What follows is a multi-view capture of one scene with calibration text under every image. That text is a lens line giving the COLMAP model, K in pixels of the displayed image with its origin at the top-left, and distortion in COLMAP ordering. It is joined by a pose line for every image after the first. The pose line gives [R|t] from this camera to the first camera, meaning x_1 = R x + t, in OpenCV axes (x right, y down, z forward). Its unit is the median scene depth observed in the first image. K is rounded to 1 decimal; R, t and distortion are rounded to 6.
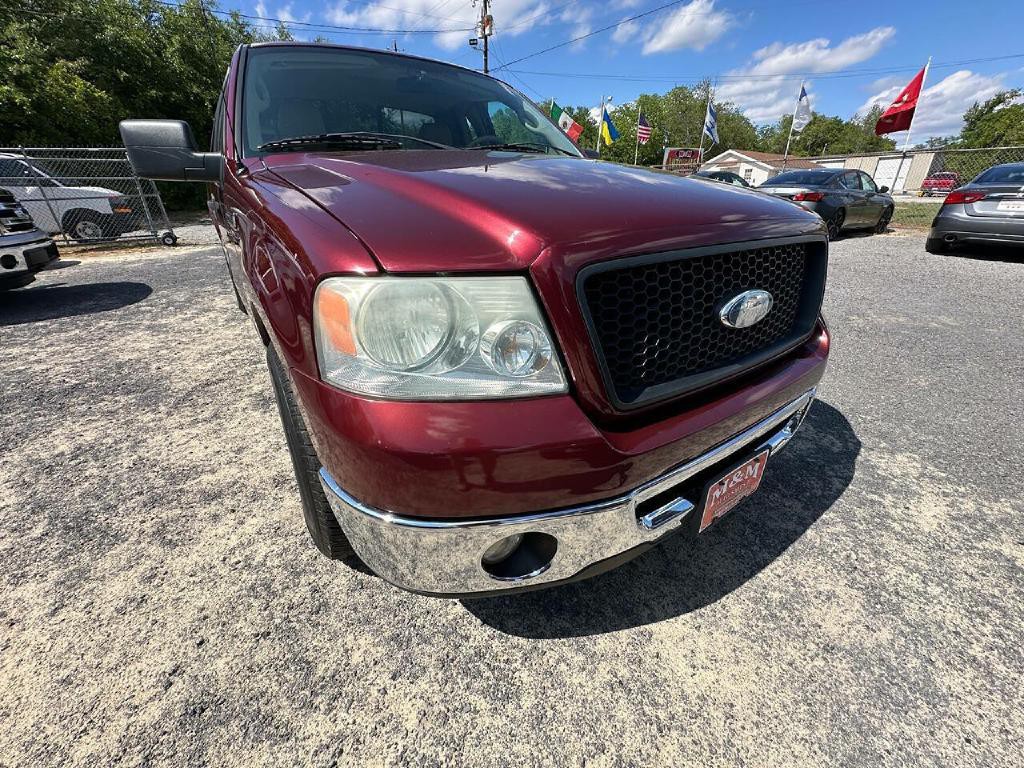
lens RADIAL K [[402.0, 0, 513.9], [0, 402.0, 390.2], [0, 0, 1]] dist [-0.002104, 0.000372]
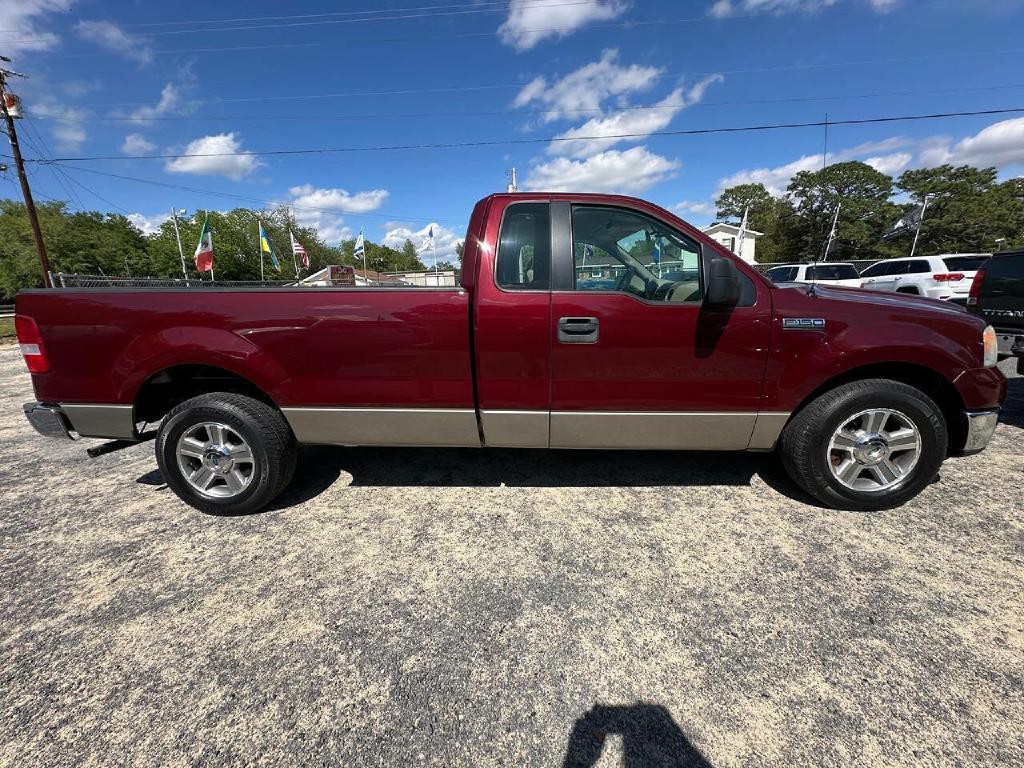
lens RADIAL K [[402.0, 0, 513.9], [0, 402.0, 390.2], [0, 0, 1]] dist [-0.002104, 0.000372]
pose [[0.611607, -0.207480, 0.763471, -2.307080], [0.383272, 0.921906, -0.056497, -0.478954], [-0.692127, 0.327171, 0.643366, 0.781661]]
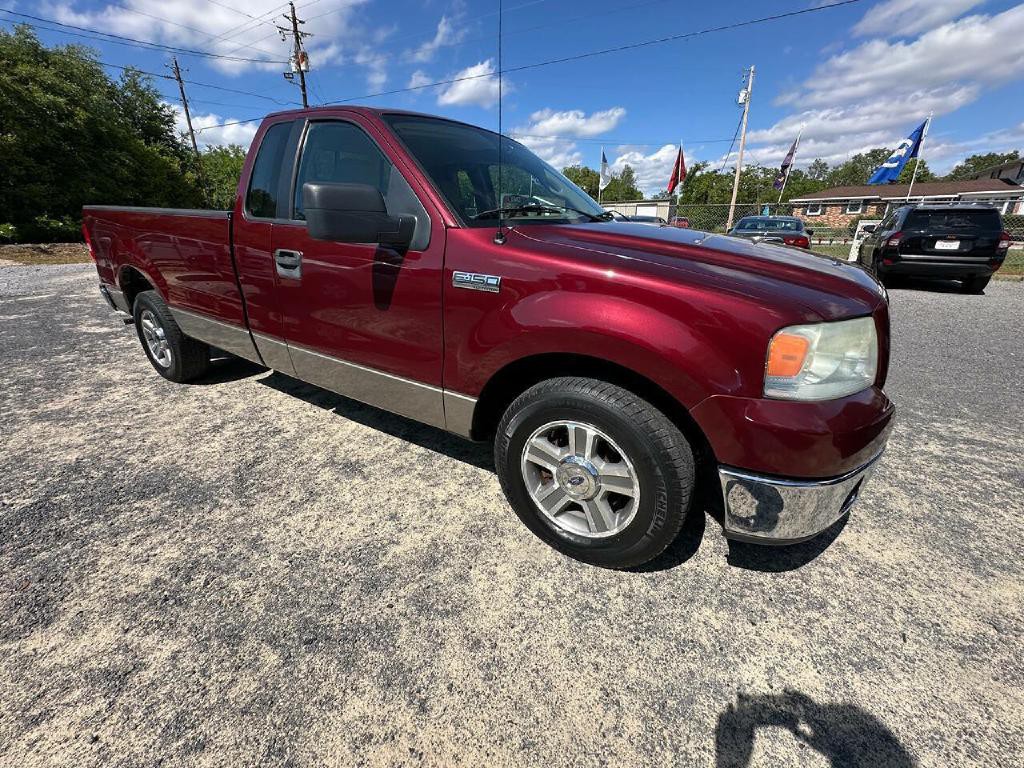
lens RADIAL K [[402.7, 0, 514.4], [0, 402.7, 391.0], [0, 0, 1]] dist [-0.002061, 0.000315]
pose [[0.917061, -0.140447, 0.373193, -0.953730], [0.167382, 0.985056, -0.040598, -0.071263], [-0.361914, 0.099697, 0.926865, -0.000632]]
